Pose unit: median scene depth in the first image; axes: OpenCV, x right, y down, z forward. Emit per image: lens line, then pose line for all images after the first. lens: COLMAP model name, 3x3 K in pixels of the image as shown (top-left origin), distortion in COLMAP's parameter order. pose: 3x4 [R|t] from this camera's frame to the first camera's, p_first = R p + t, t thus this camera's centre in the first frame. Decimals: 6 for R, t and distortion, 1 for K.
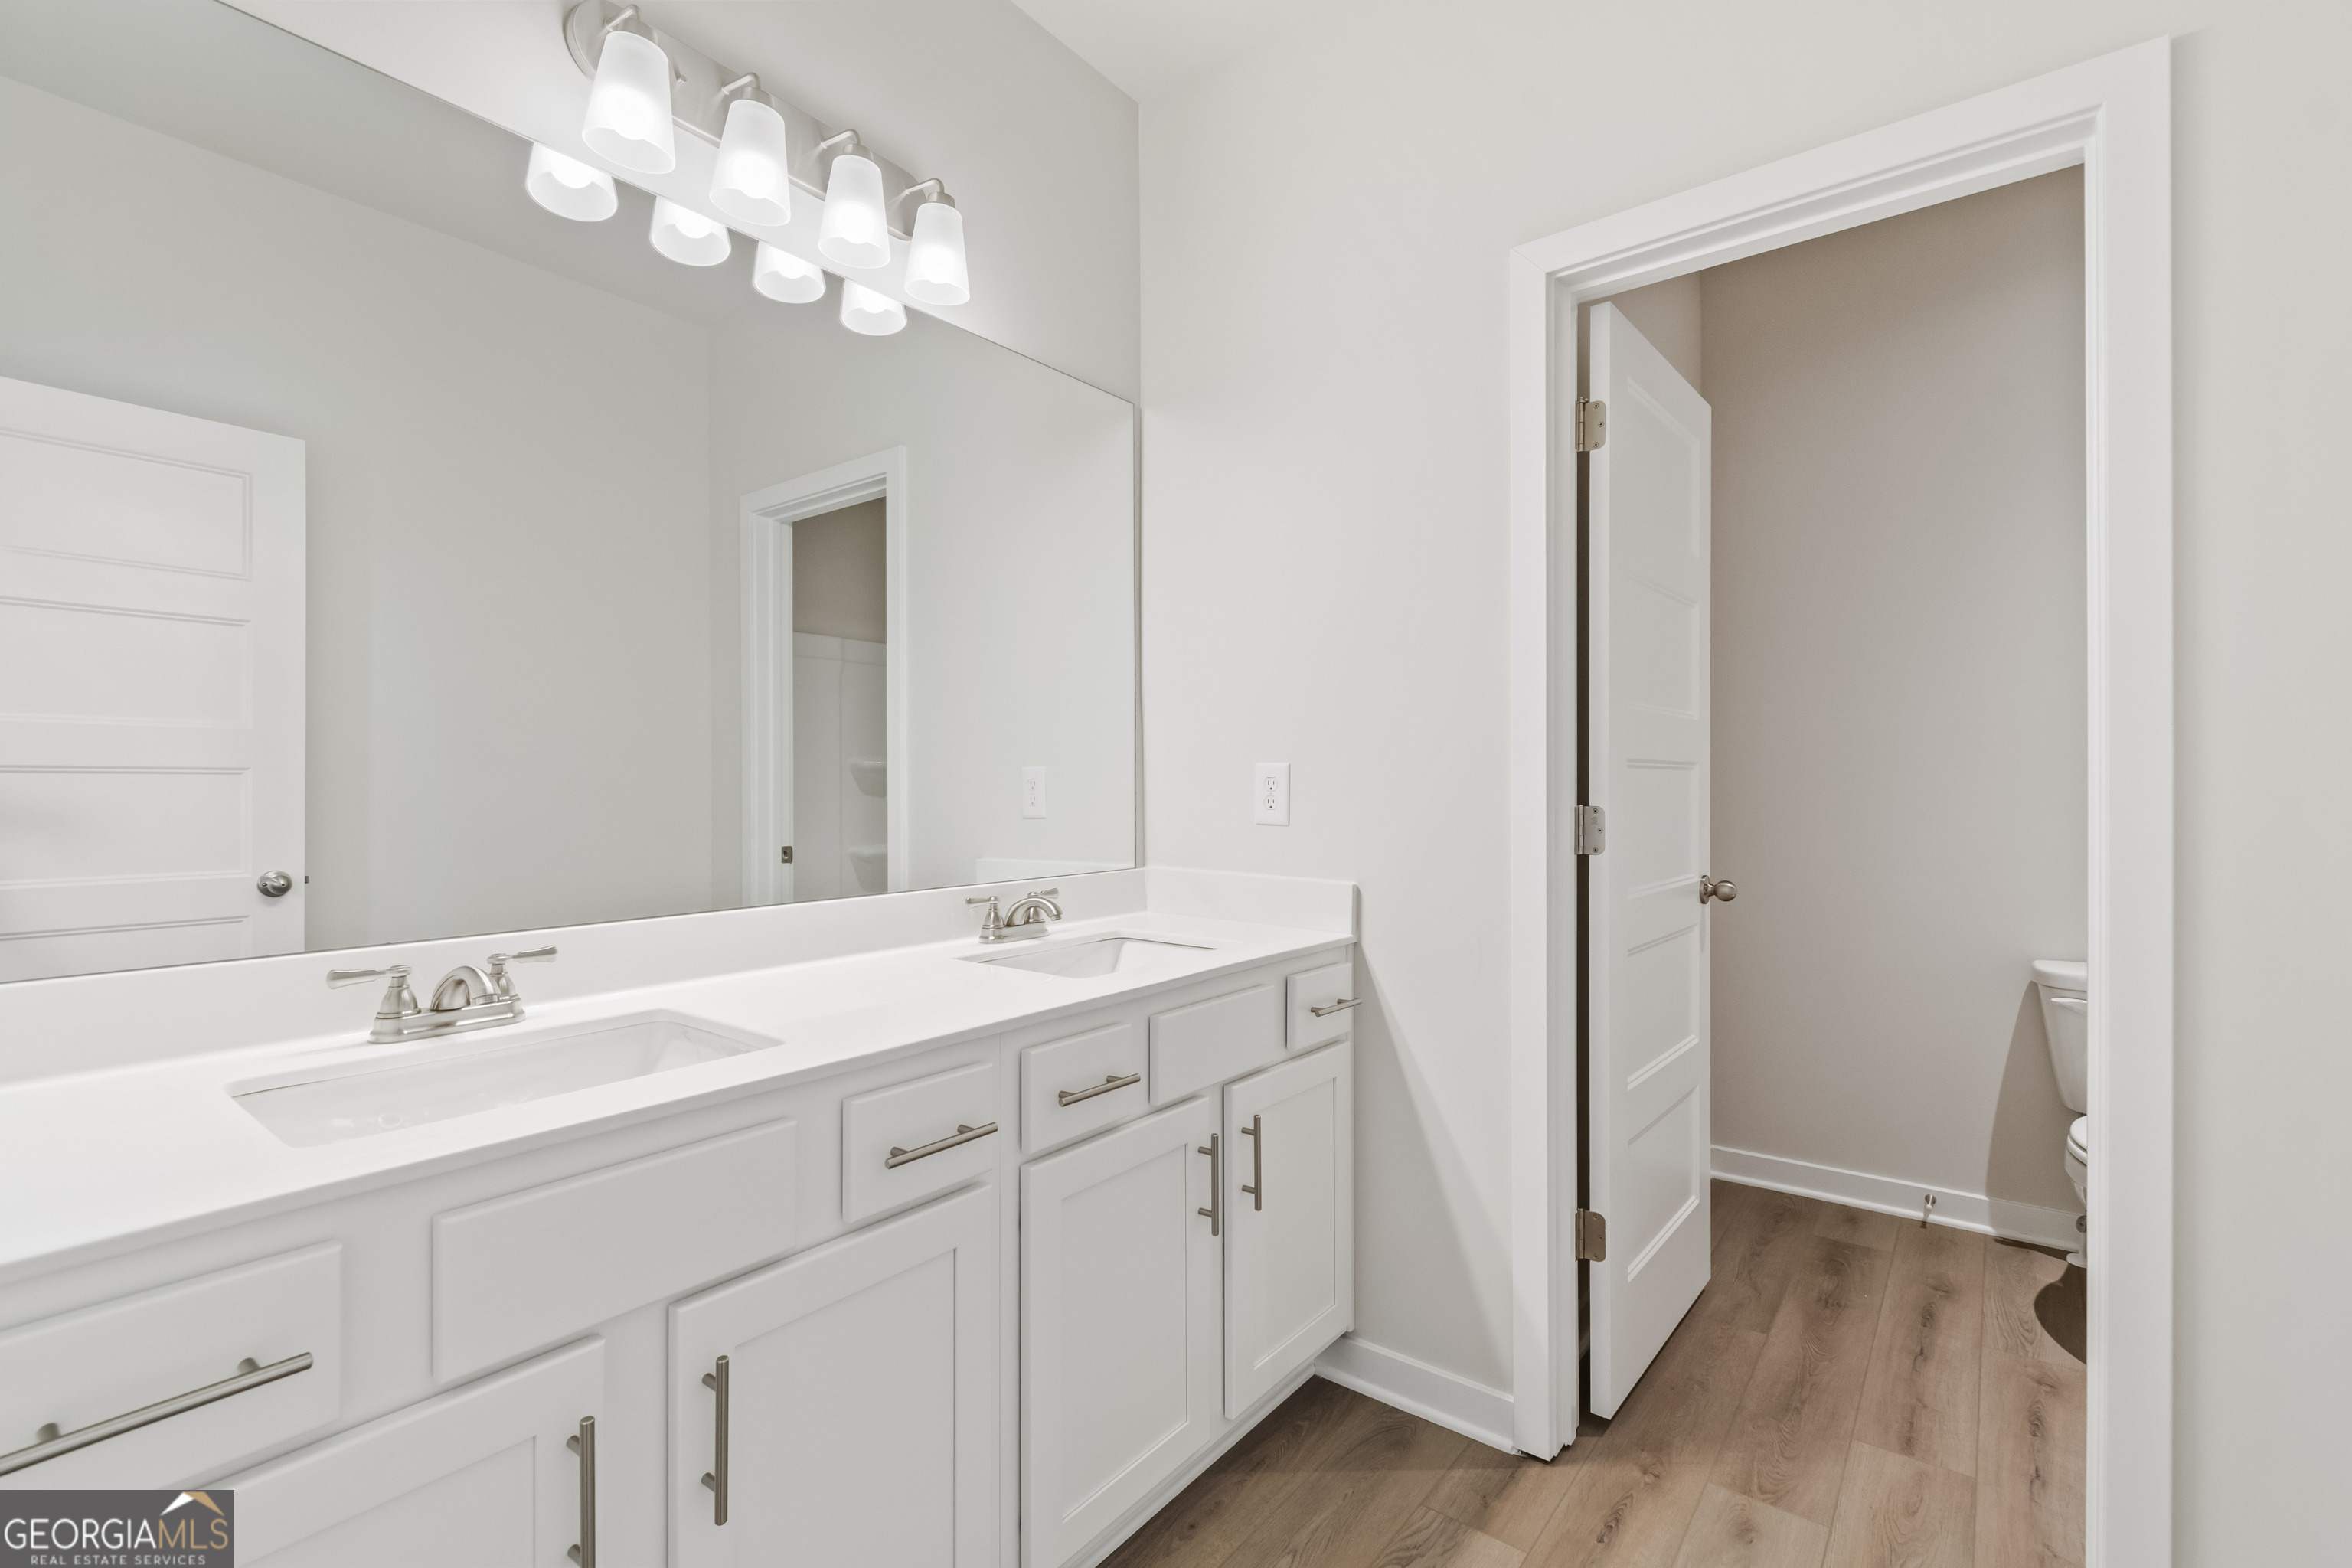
lens RADIAL K [[1057.6, 0, 1185.8], [0, 1057.6, 774.9], [0, 0, 1]] dist [0.001906, 0.000047]
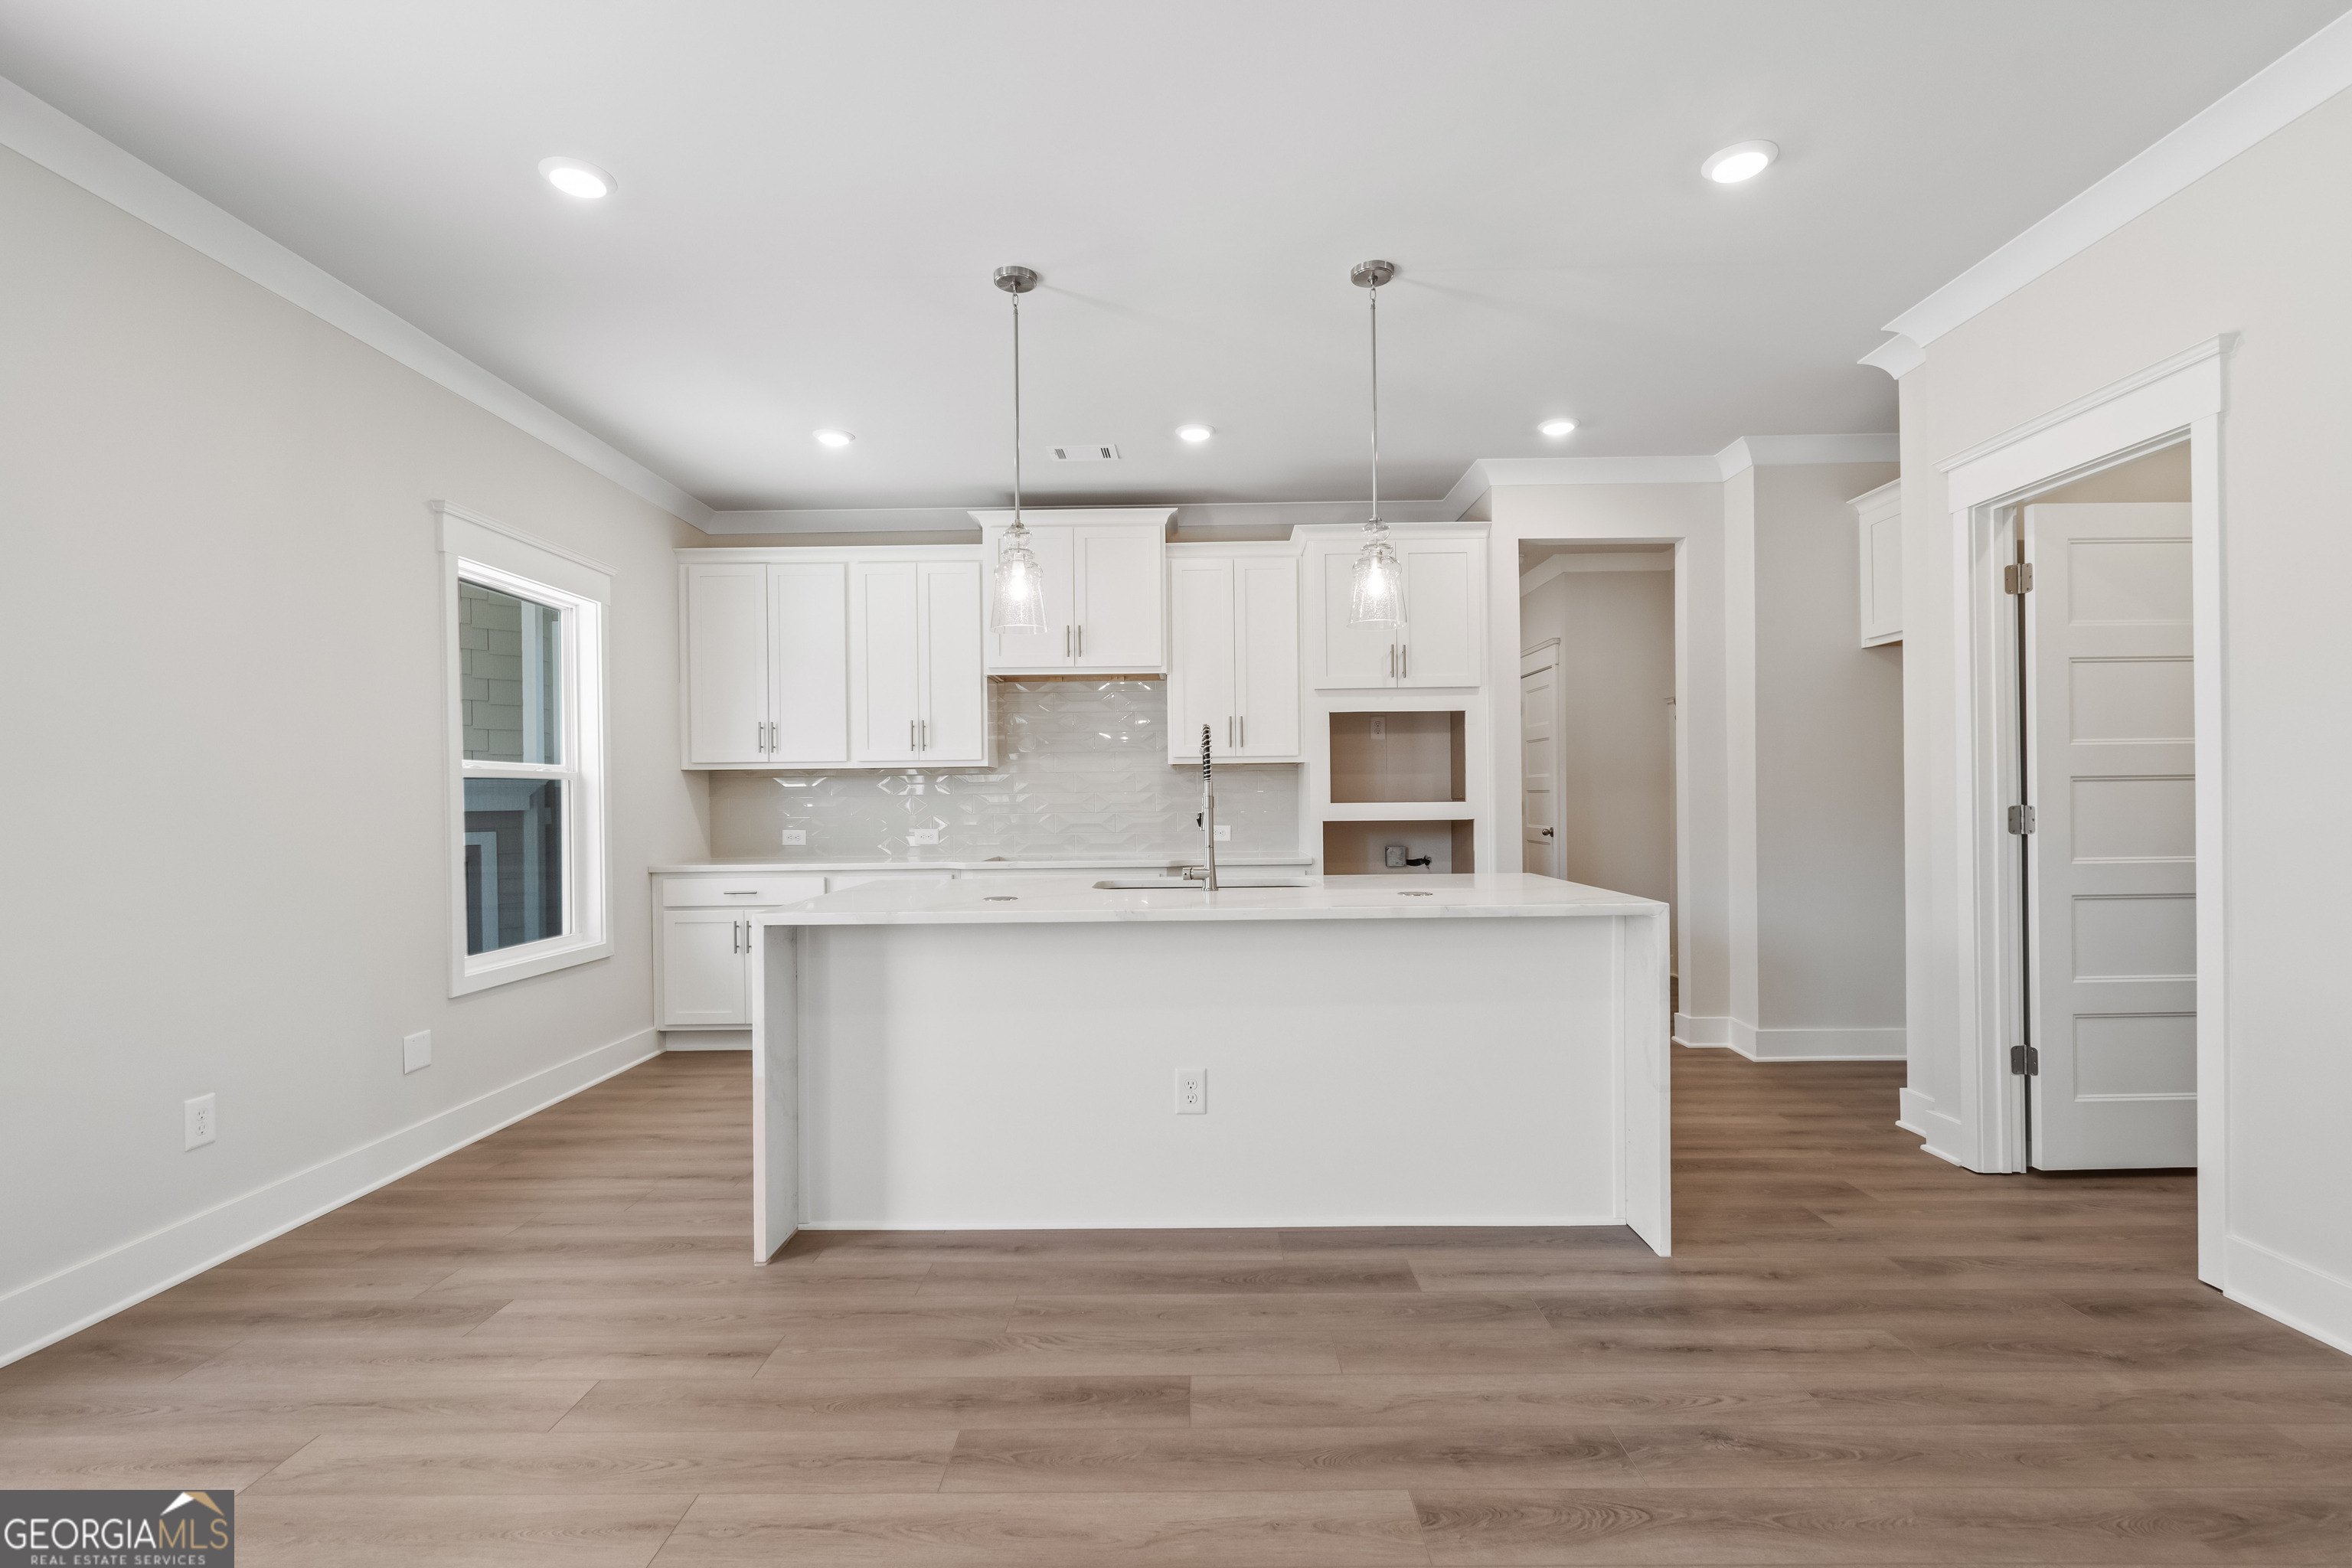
lens RADIAL K [[1041.9, 0, 1188.8], [0, 1041.9, 799.6], [0, 0, 1]] dist [0.001015, -0.000208]
pose [[0.631937, -0.009597, -0.774960, 0.823197], [0.016834, 0.999857, 0.001346, -0.003419], [0.774837, -0.013896, 0.632009, -1.076342]]
